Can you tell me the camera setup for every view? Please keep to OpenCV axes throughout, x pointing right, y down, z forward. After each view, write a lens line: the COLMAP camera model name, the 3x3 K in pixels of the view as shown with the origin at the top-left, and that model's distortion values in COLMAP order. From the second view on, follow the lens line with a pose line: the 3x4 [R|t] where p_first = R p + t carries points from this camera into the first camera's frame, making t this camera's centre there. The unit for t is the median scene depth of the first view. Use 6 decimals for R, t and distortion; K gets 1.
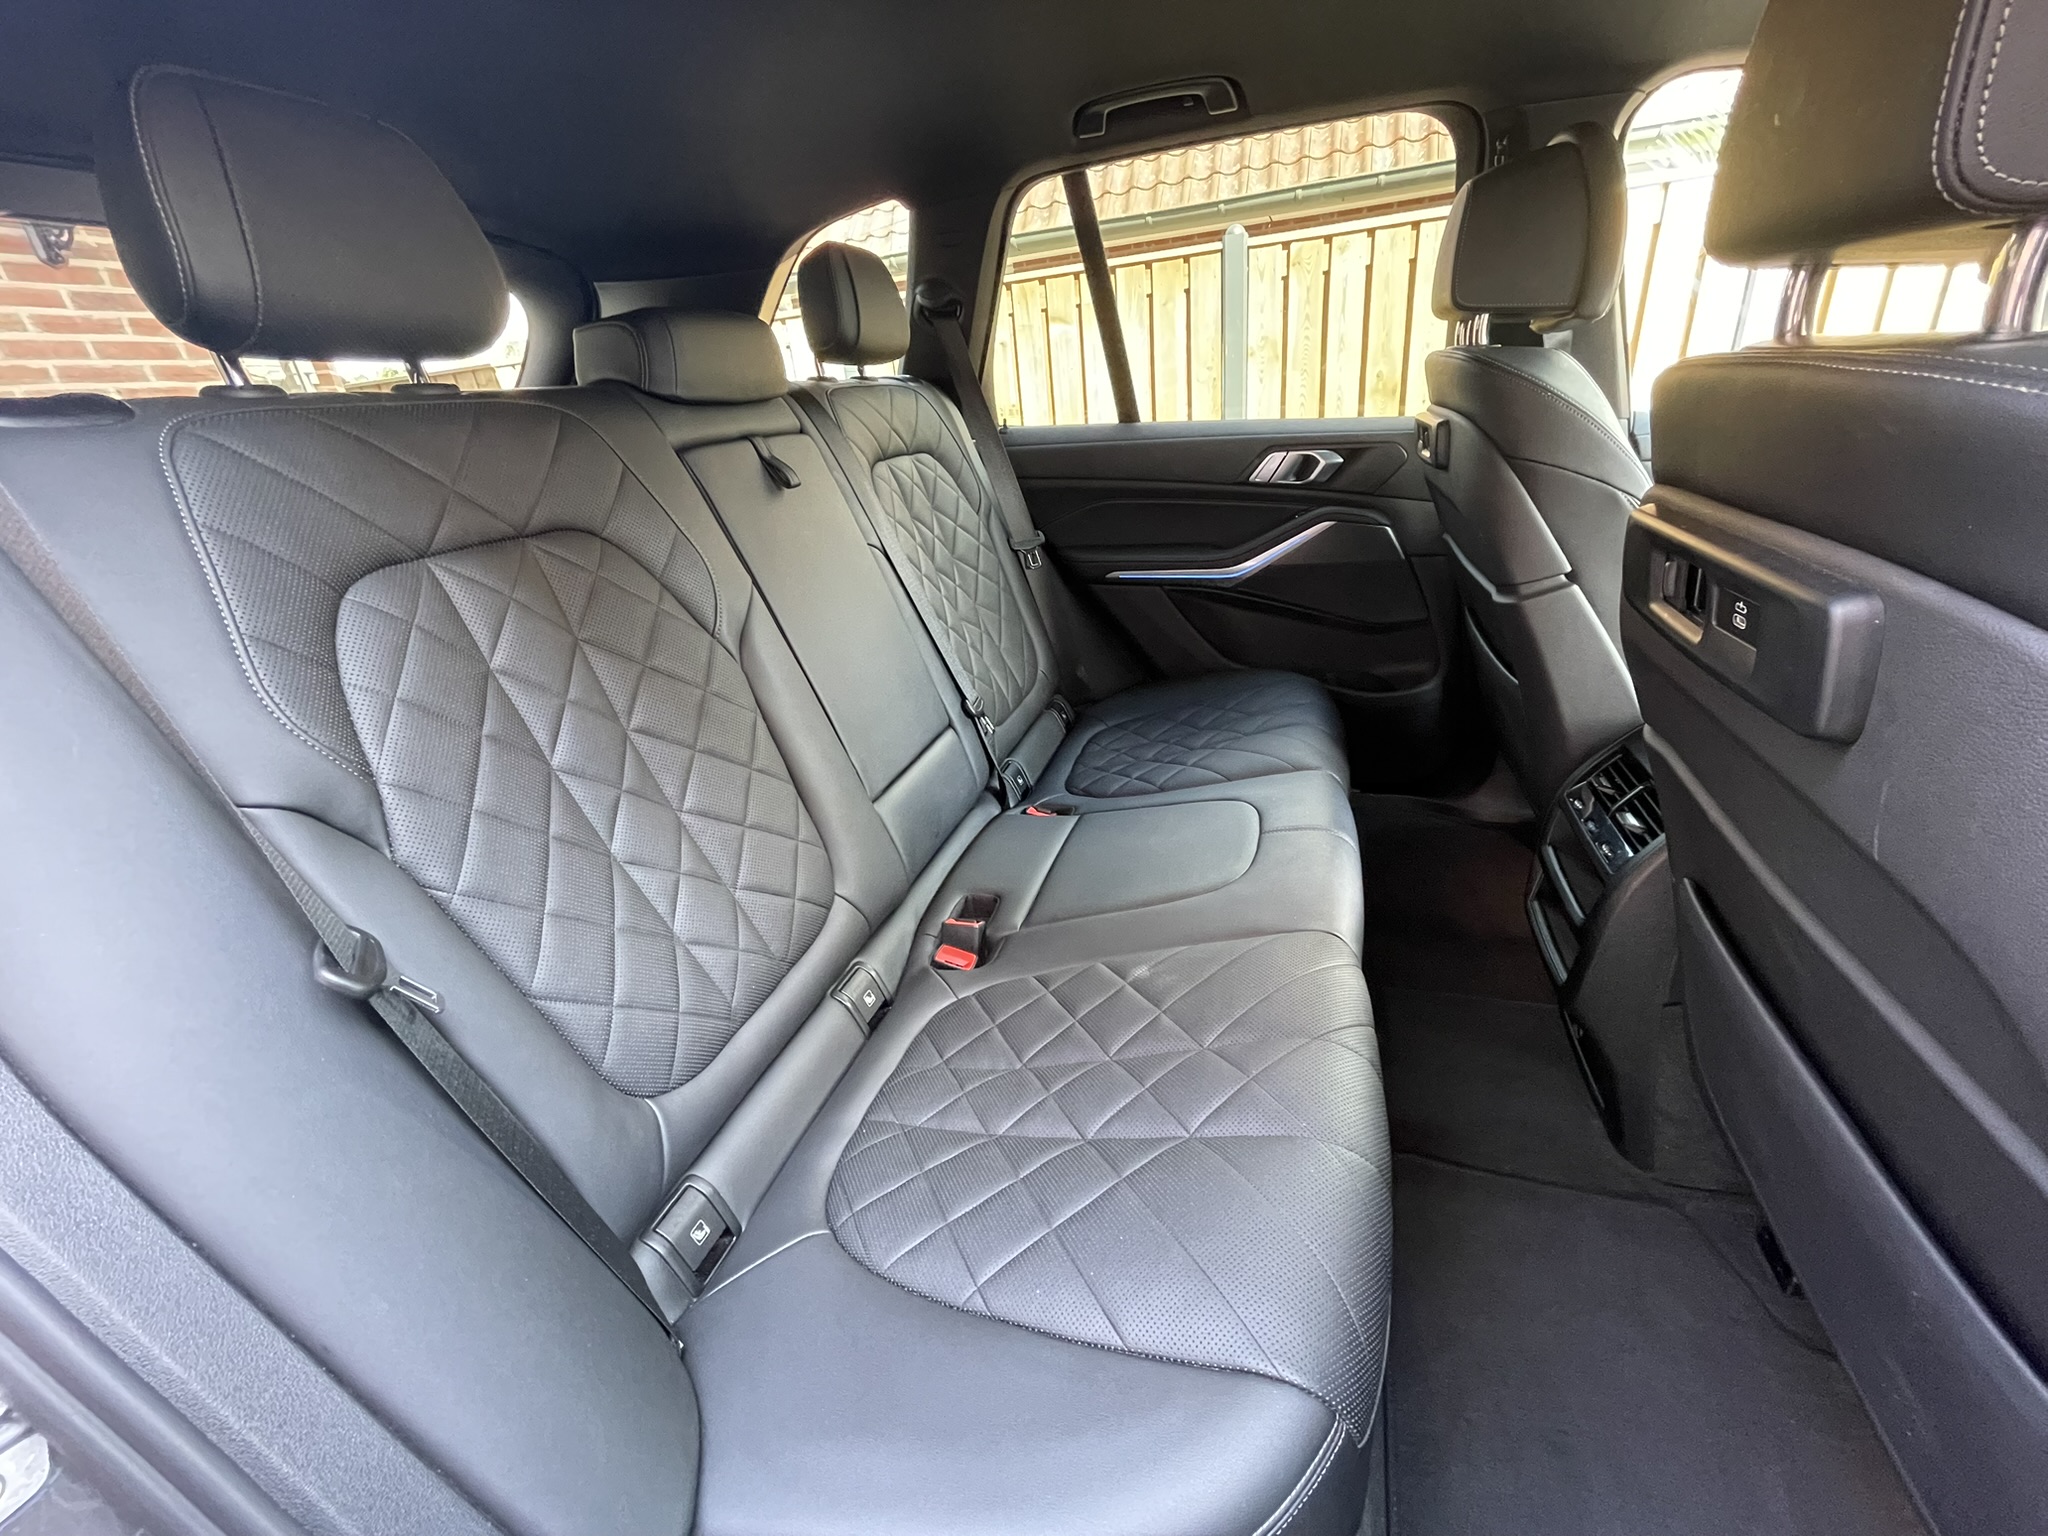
lens RADIAL K [[830.0, 0, 1015.4], [0, 830.0, 752.7], [0, 0, 1]] dist [-0.000433, 0.000345]
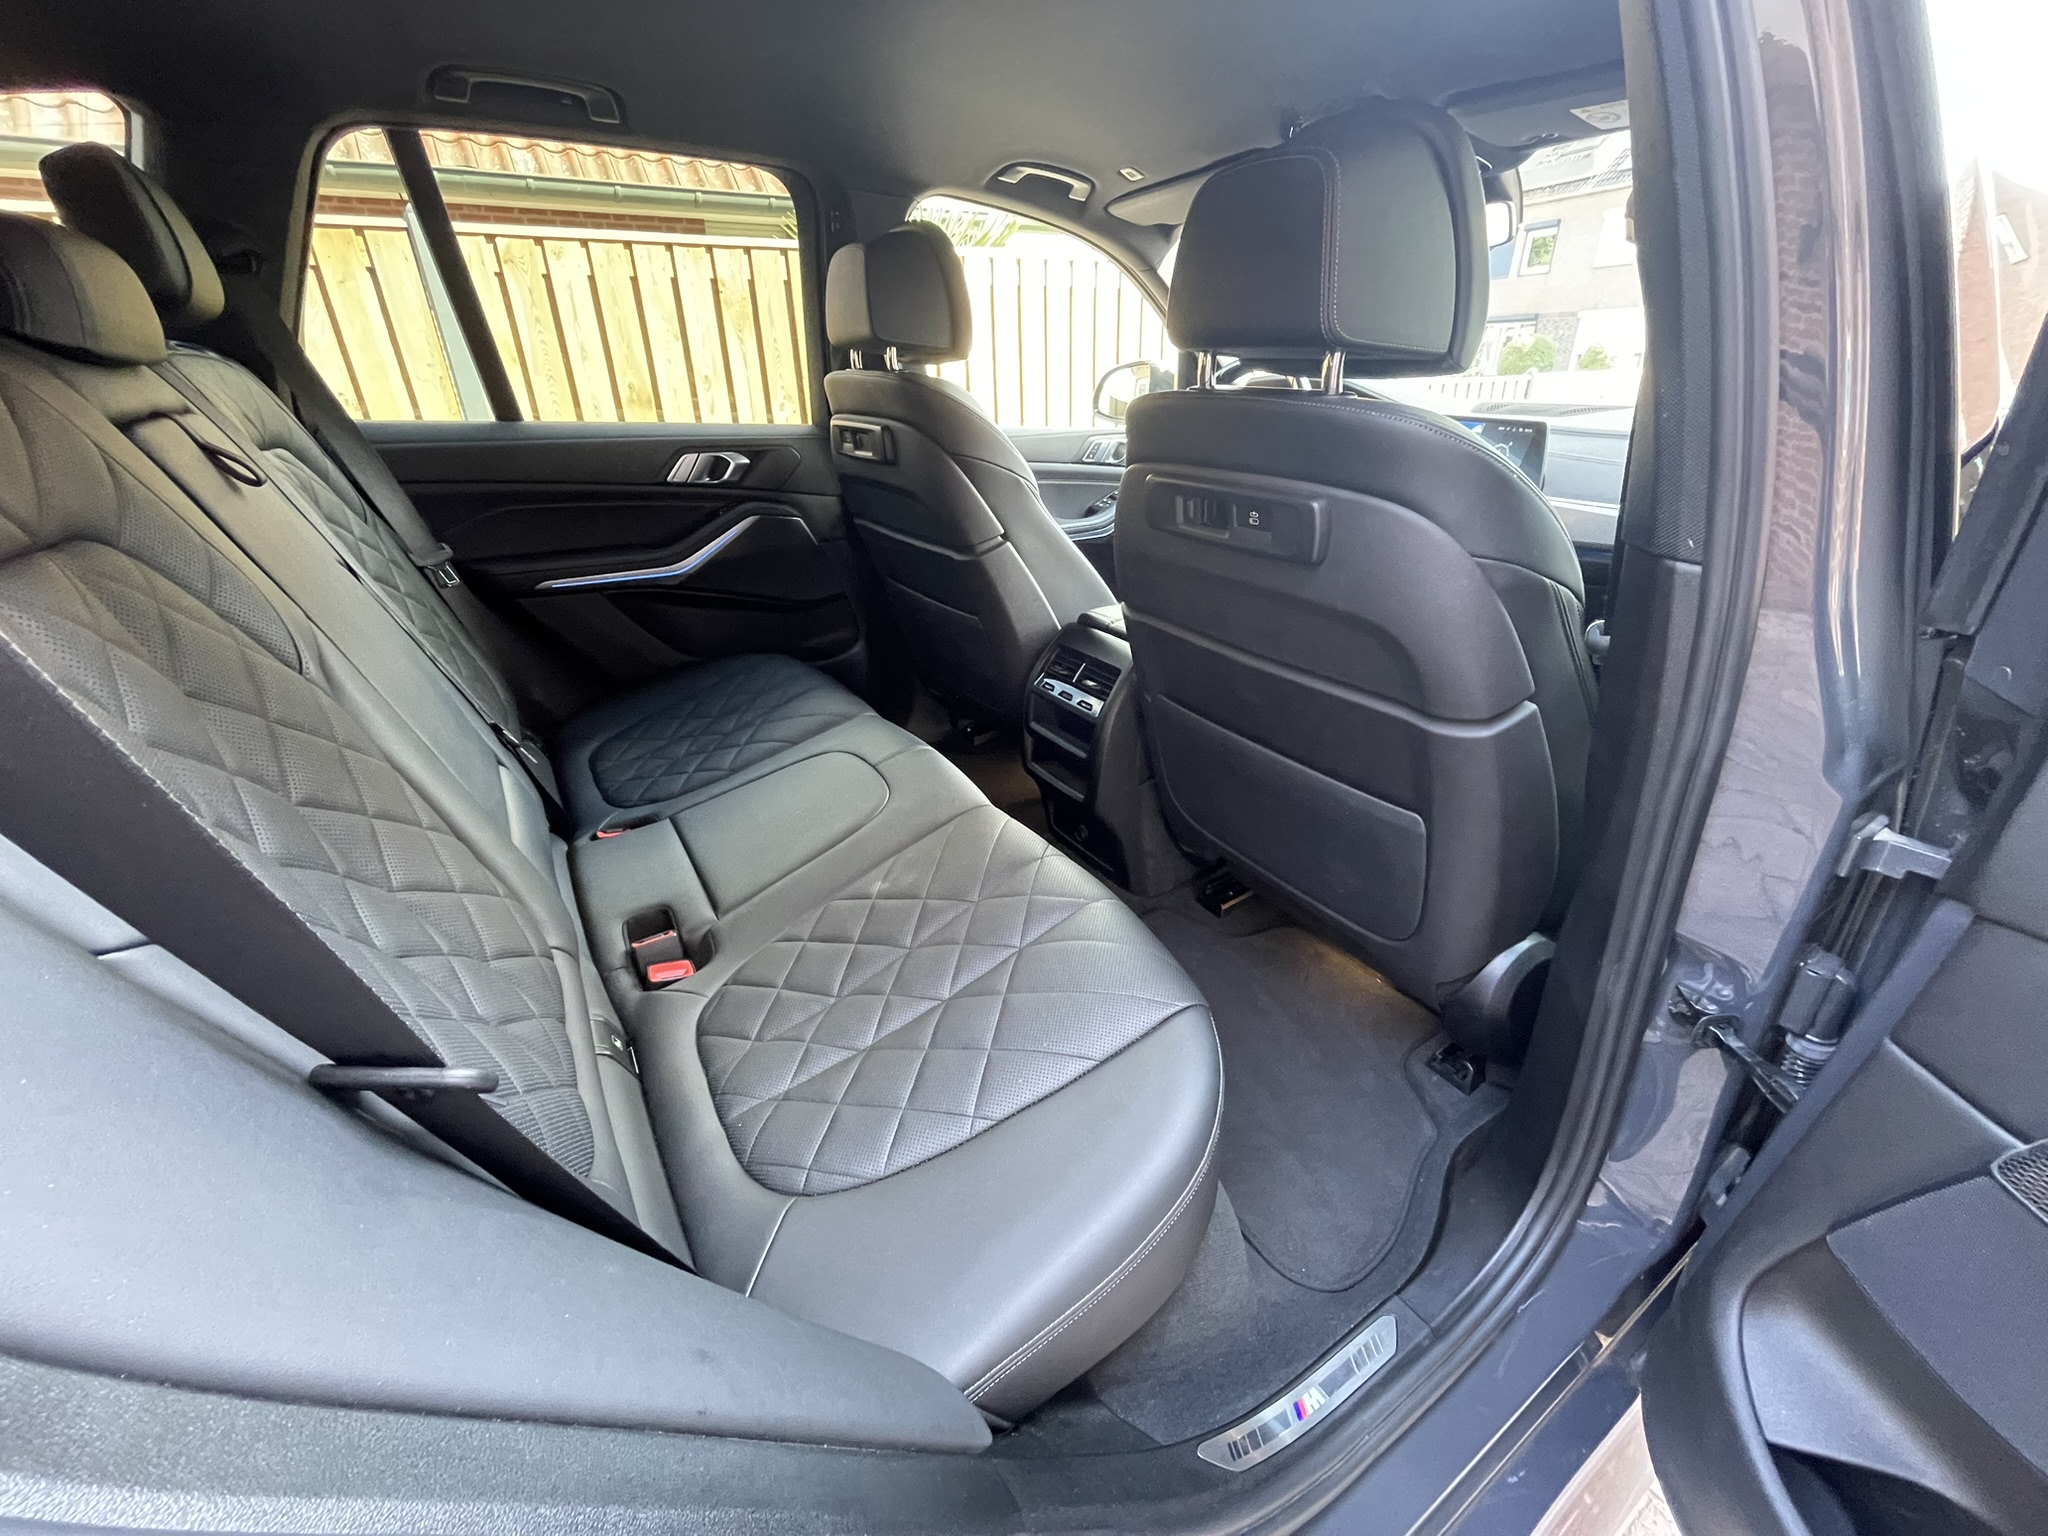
lens RADIAL K [[830.0, 0, 1027.0], [0, 830.0, 749.2], [0, 0, 1]] dist [-0.000433, 0.000345]
pose [[0.649240, -0.245139, 0.719996, -0.287927], [0.258098, 0.961474, 0.094622, 0.011991], [-0.715453, 0.124397, 0.687497, 0.013411]]
